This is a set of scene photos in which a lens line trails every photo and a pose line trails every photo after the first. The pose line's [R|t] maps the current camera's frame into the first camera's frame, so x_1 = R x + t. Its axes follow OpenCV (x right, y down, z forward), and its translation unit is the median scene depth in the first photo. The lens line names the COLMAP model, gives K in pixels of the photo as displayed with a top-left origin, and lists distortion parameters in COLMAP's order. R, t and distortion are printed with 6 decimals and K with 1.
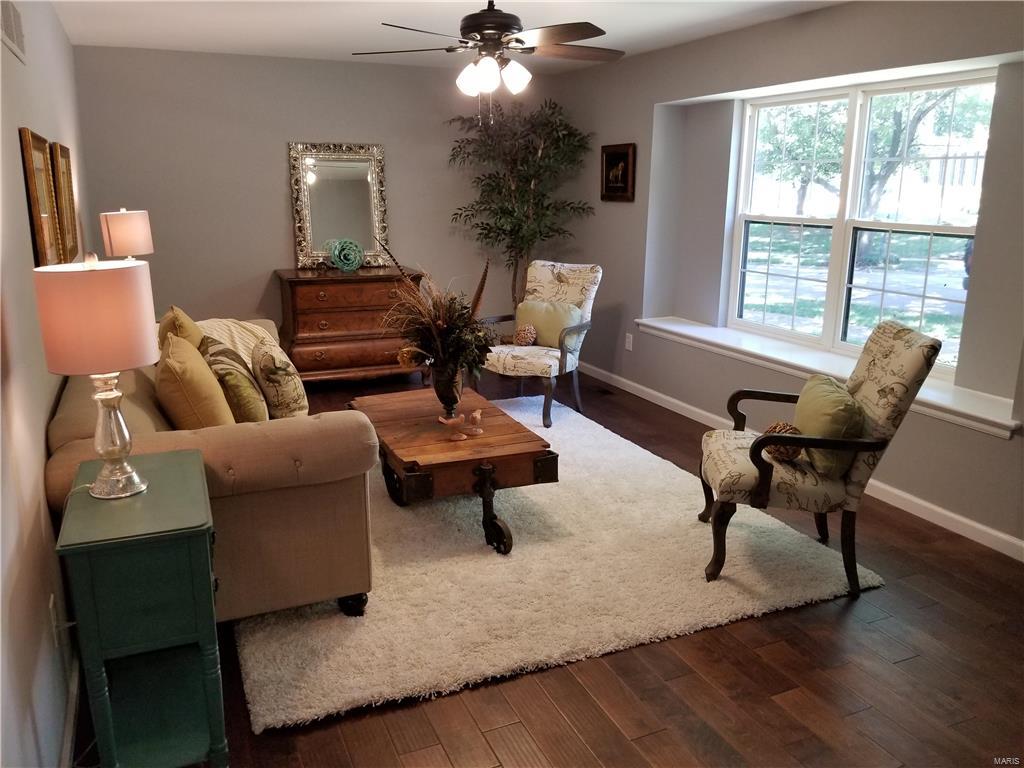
lens RADIAL K [[811.6, 0, 509.4], [0, 811.6, 383.0], [0, 0, 1]] dist [0.074041, -0.147006]
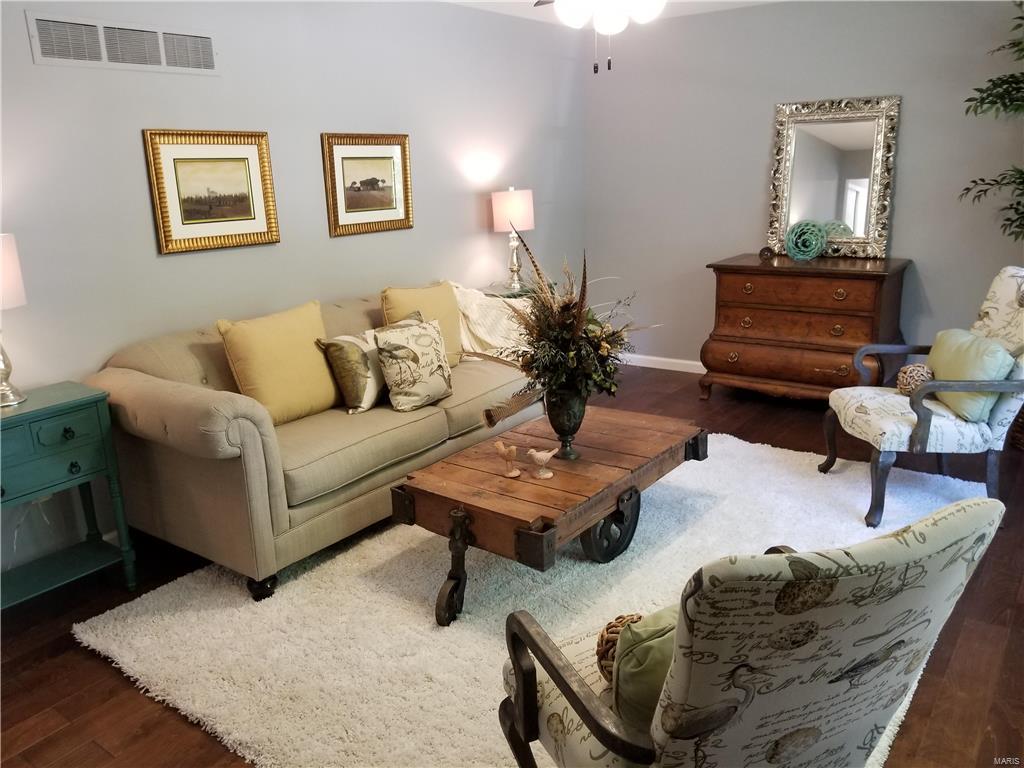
lens RADIAL K [[811.6, 0, 508.6], [0, 811.6, 386.9], [0, 0, 1]] dist [0.074041, -0.147006]
pose [[0.493437, 0.206867, -0.844823, 0.371296], [-0.173136, 0.975228, 0.137675, -0.078573], [0.852375, 0.078336, 0.517030, 0.352432]]
